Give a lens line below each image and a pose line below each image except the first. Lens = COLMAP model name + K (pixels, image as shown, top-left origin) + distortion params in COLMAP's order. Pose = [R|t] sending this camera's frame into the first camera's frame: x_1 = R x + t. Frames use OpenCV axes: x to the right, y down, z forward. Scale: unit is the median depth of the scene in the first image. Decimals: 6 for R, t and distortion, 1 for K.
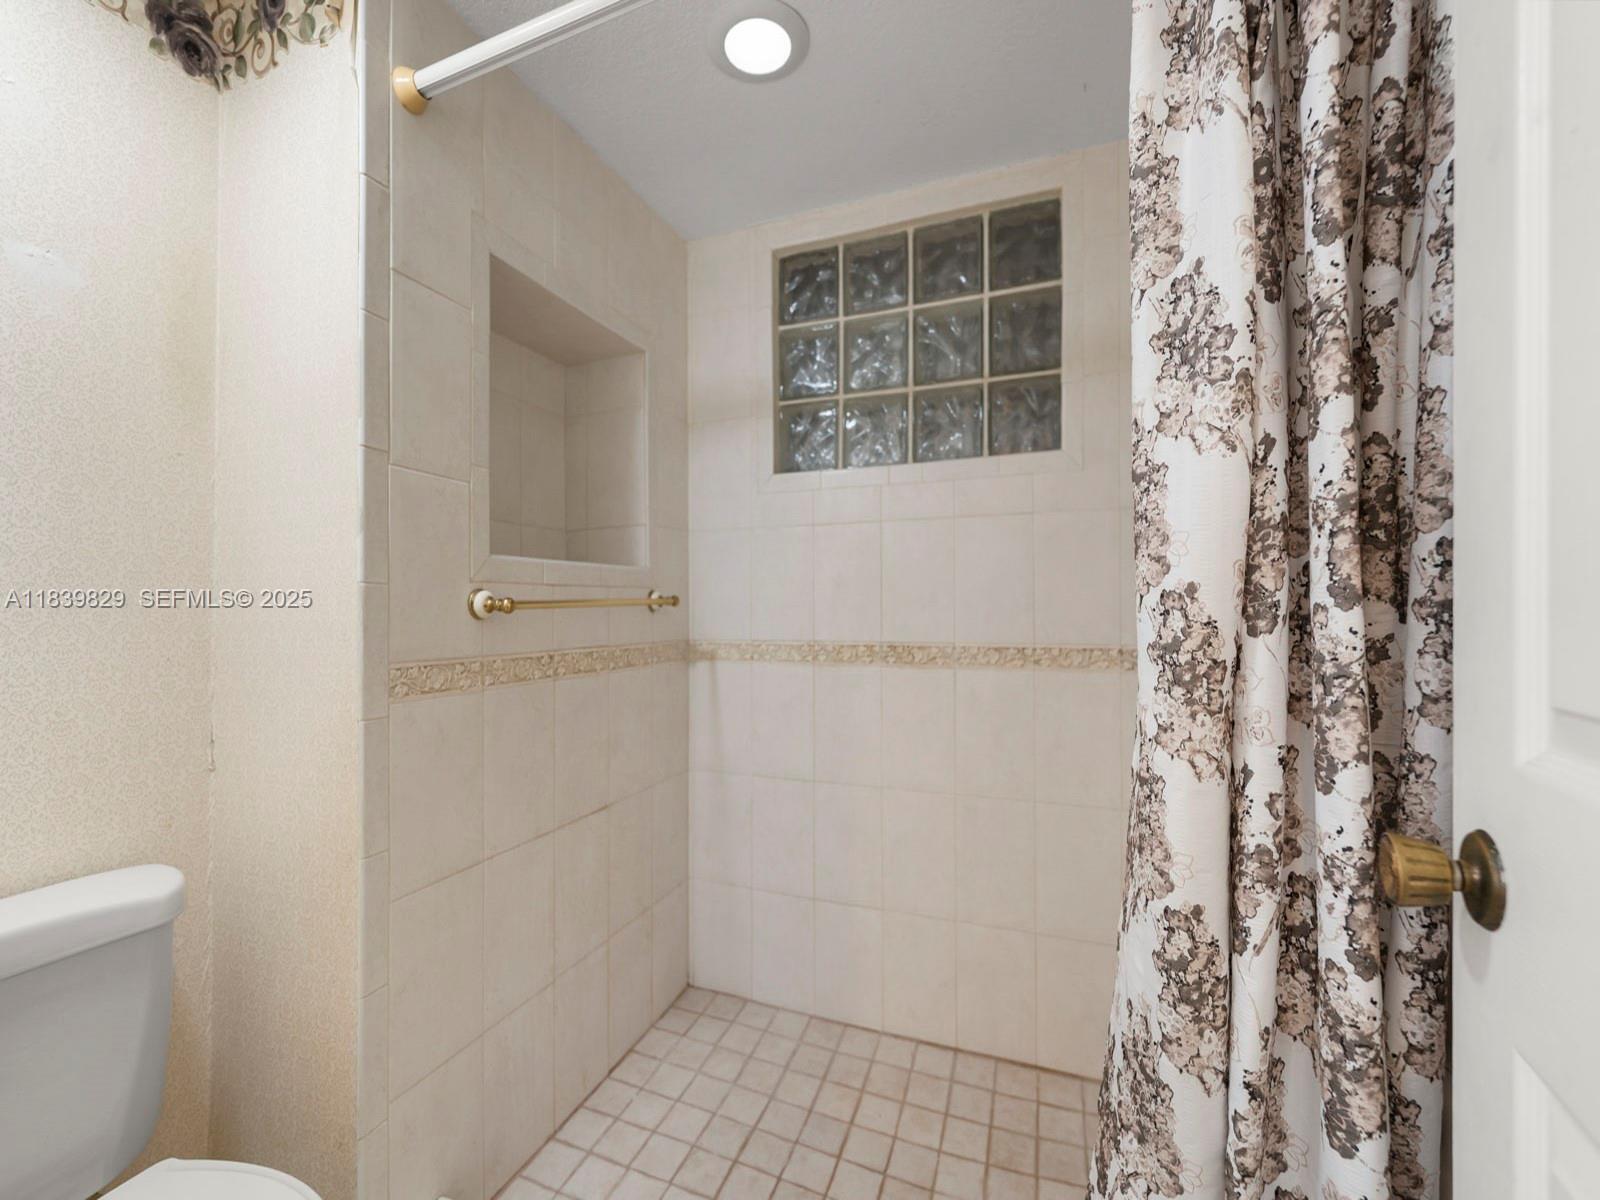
lens RADIAL K [[648.3, 0, 795.9], [0, 648.3, 603.7], [0, 0, 1]] dist [-0.001079, -0.000594]
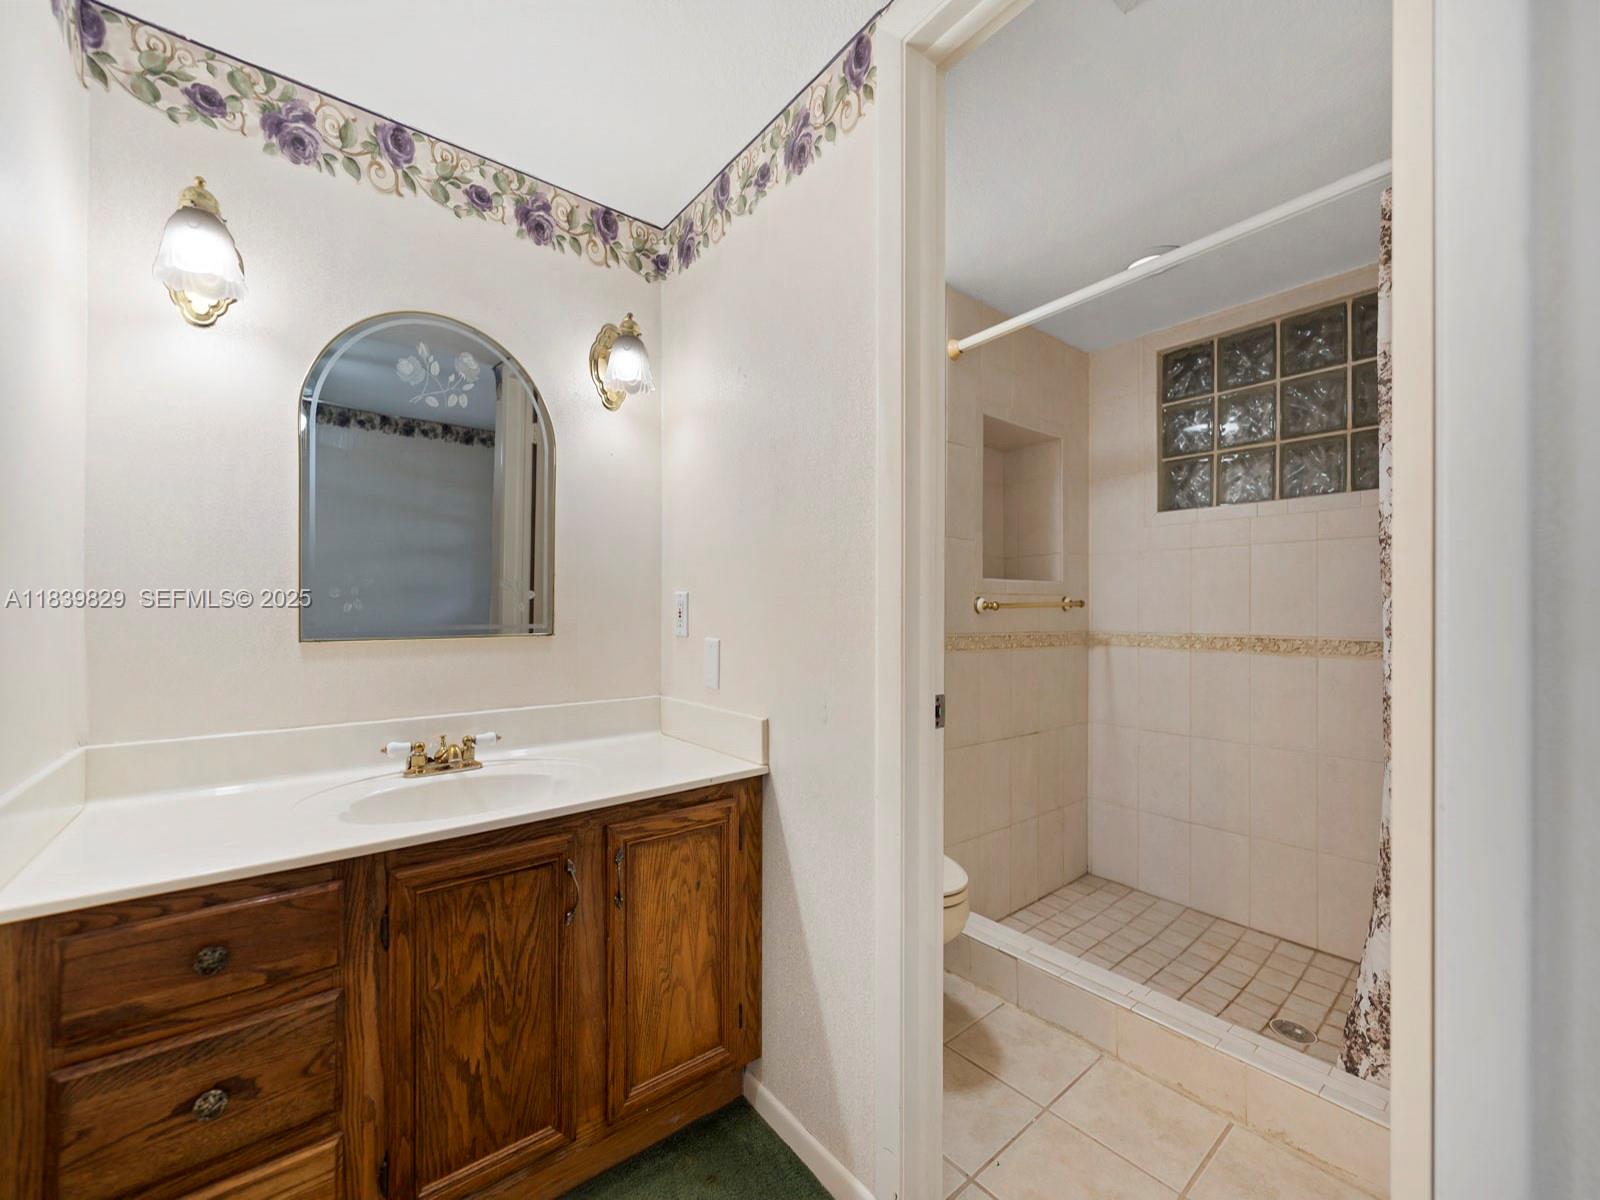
lens RADIAL K [[648.3, 0, 795.9], [0, 648.3, 603.7], [0, 0, 1]] dist [-0.001079, -0.000594]
pose [[0.861267, 0.004005, -0.508136, 0.004532], [-0.005412, 0.999985, -0.001291, 0.000930], [0.508123, 0.003862, 0.861276, -0.612444]]
